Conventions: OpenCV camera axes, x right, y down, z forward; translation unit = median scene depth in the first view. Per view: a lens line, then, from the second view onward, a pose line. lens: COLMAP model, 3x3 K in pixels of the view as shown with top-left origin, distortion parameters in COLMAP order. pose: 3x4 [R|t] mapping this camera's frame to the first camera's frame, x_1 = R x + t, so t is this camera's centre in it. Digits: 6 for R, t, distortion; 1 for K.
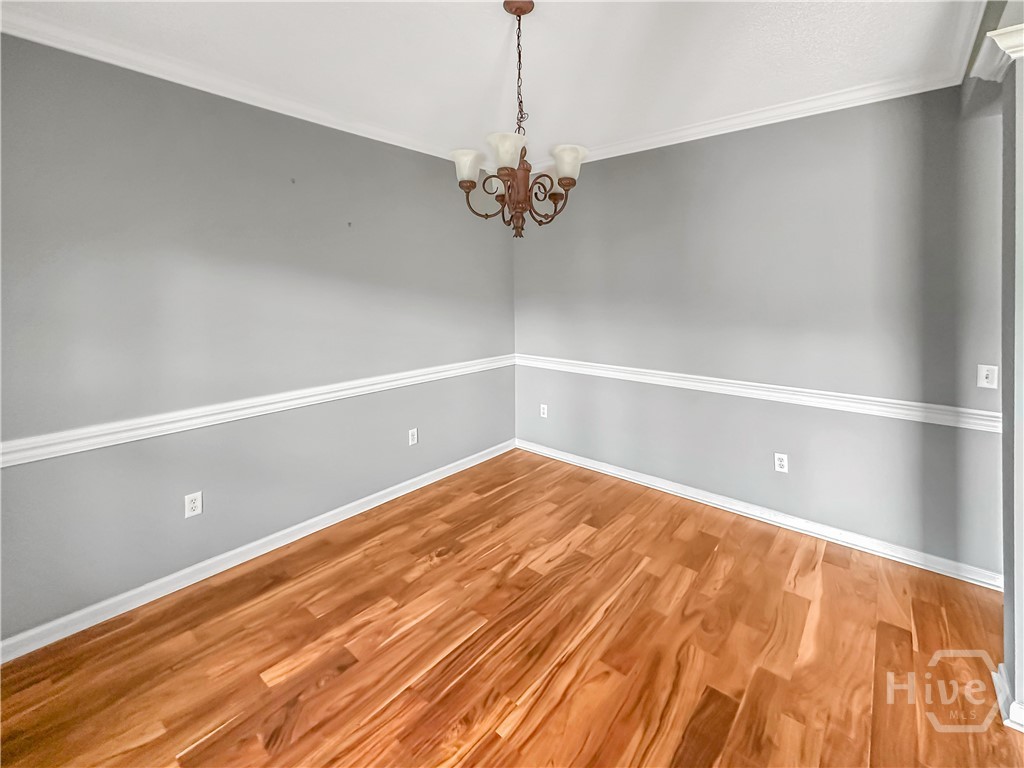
lens RADIAL K [[442.8, 0, 512.0], [0, 442.8, 330.5], [0, 0, 1]] dist [-0.000901, 0.000105]
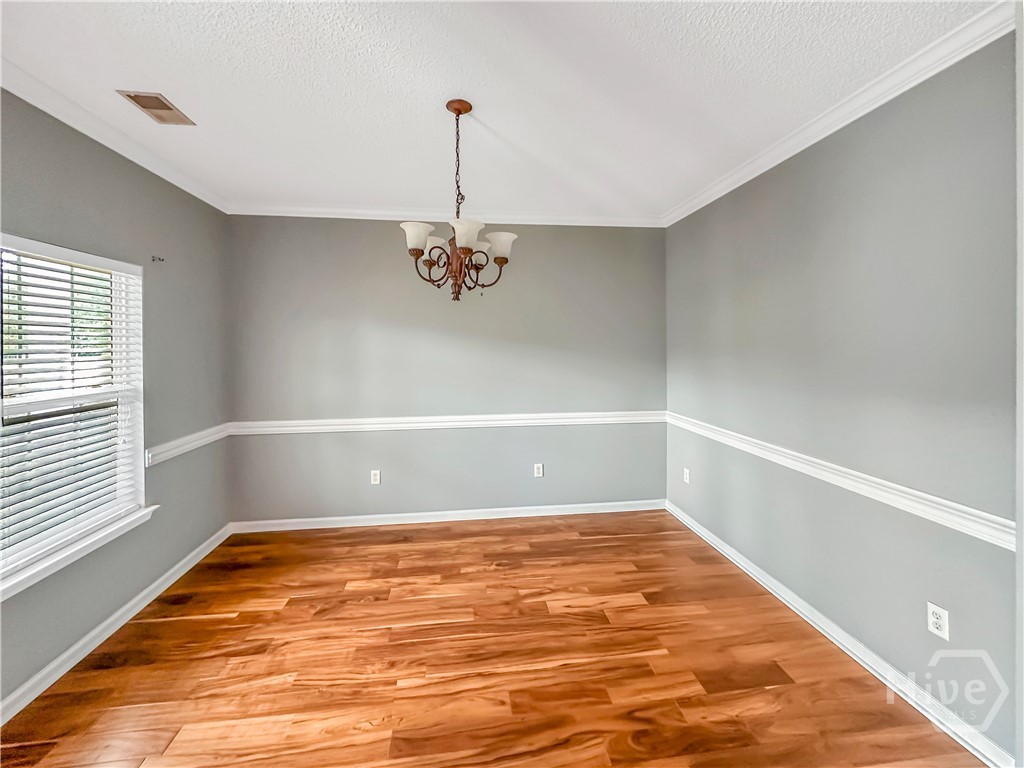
lens RADIAL K [[415.2, 0, 510.9], [0, 415.2, 386.4], [0, 0, 1]] dist [-0.000608, -0.000221]
pose [[0.740356, 0.063750, -0.669185, 0.650040], [-0.058223, 0.997833, 0.030644, -0.015830], [0.669689, 0.016274, 0.742463, 0.194767]]
